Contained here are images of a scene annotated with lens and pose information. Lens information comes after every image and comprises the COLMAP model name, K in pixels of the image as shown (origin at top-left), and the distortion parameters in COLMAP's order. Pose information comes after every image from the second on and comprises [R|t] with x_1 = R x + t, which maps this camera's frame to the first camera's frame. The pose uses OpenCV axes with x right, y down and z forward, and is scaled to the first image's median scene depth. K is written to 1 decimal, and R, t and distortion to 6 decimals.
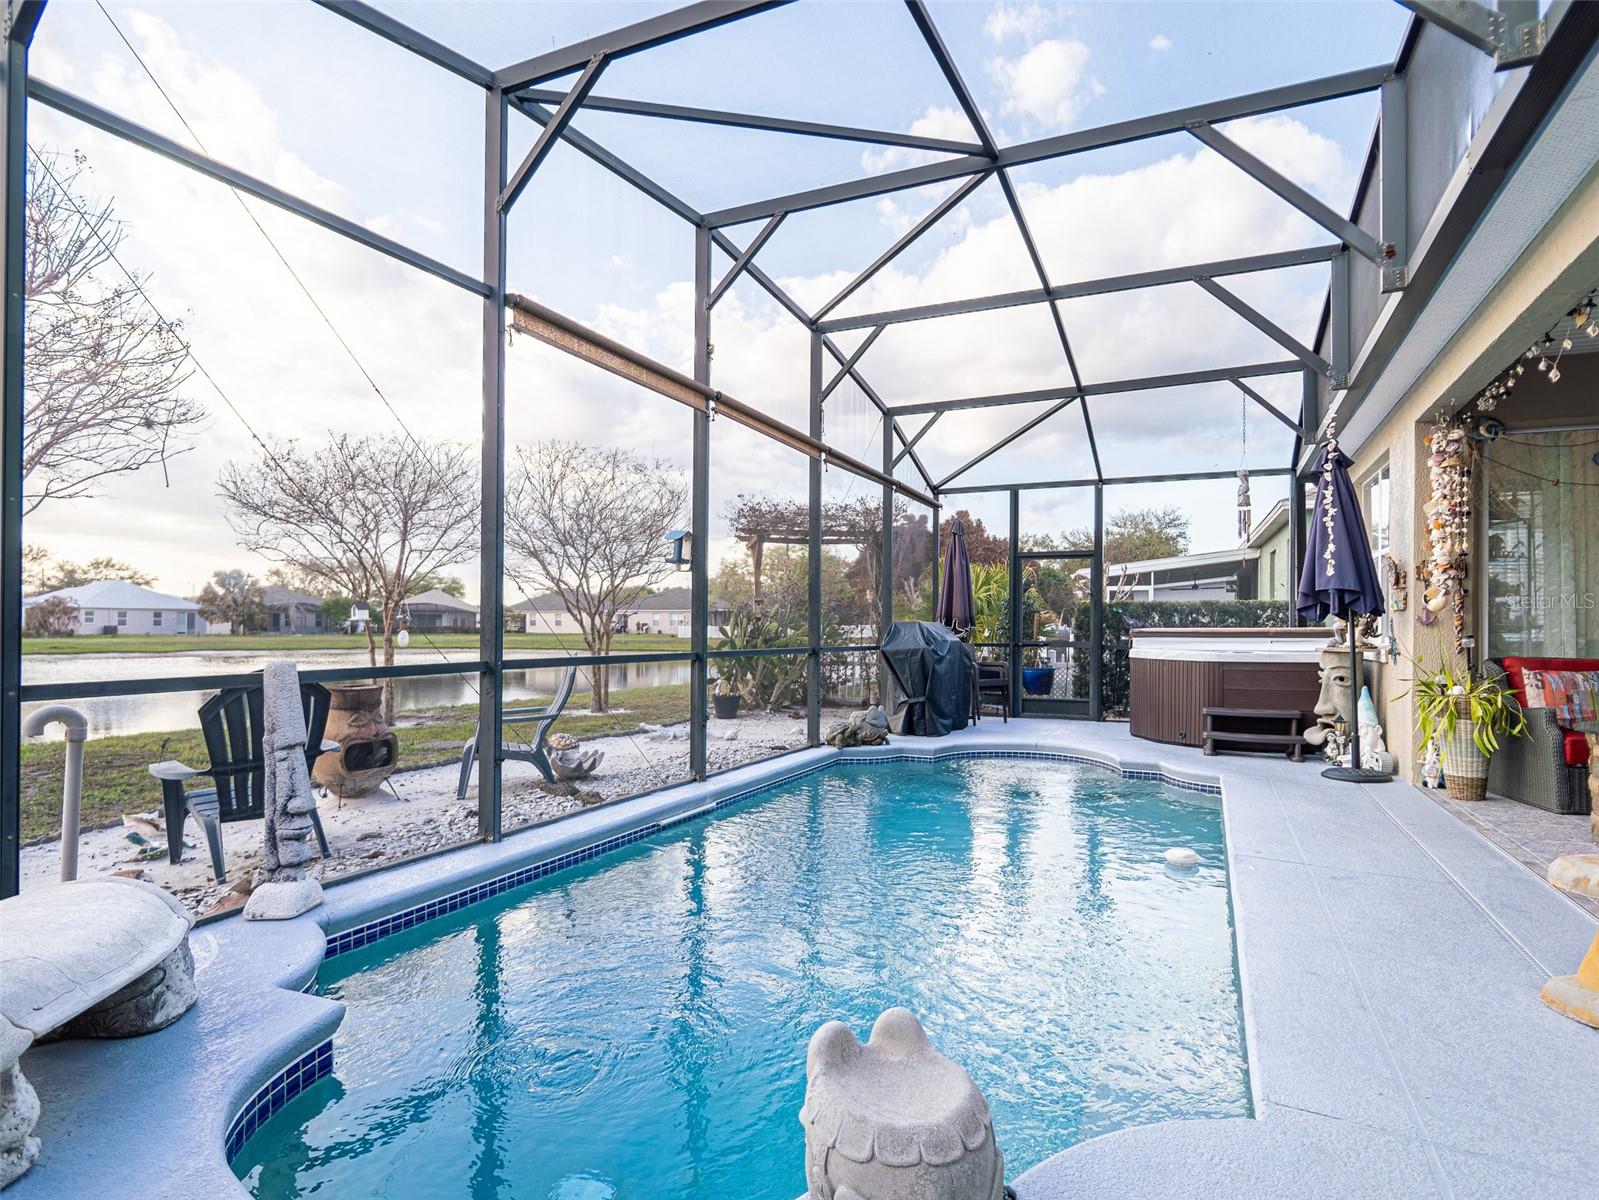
lens RADIAL K [[870.2, 0, 795.0], [0, 870.2, 611.5], [0, 0, 1]] dist [-0.014924, 0.000113]
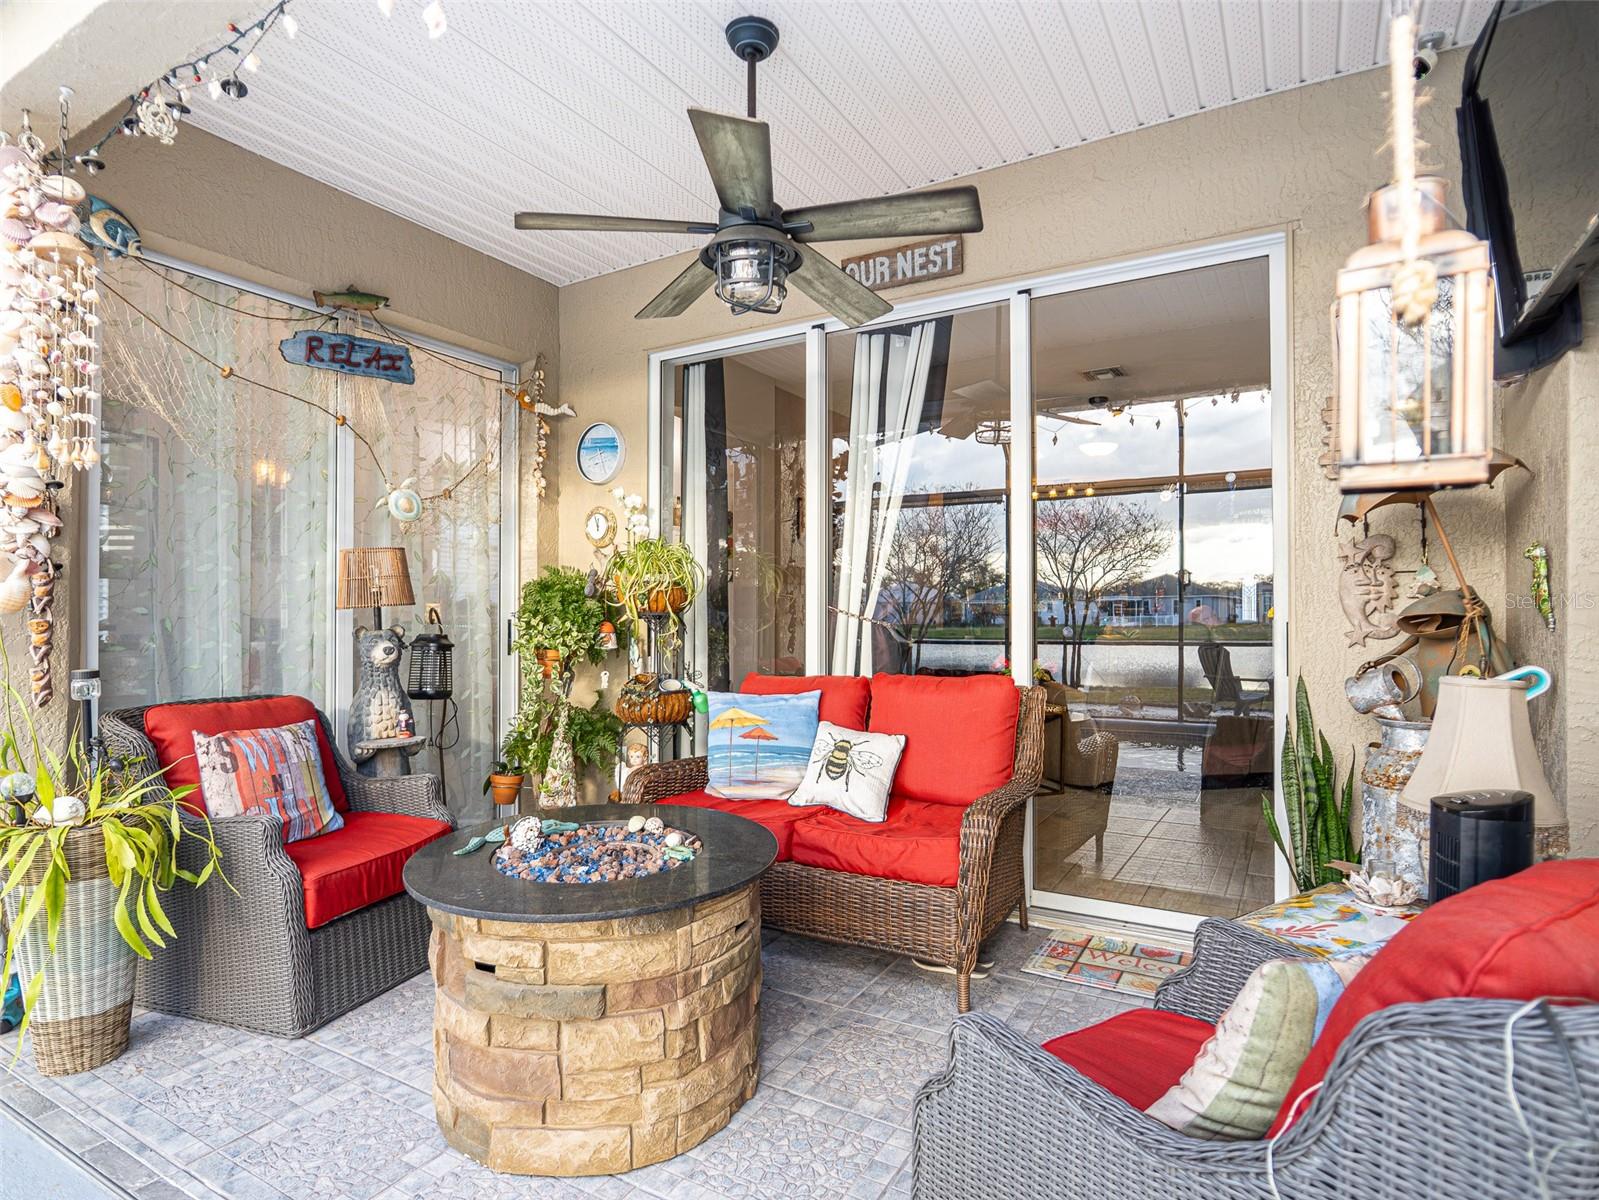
lens RADIAL K [[870.2, 0, 795.0], [0, 870.2, 611.5], [0, 0, 1]] dist [-0.014924, 0.000113]
pose [[0.094365, -0.004007, 0.995530, 0.396253], [-0.015237, 0.999869, 0.005469, -0.009276], [-0.995421, -0.015685, 0.094292, 0.619396]]
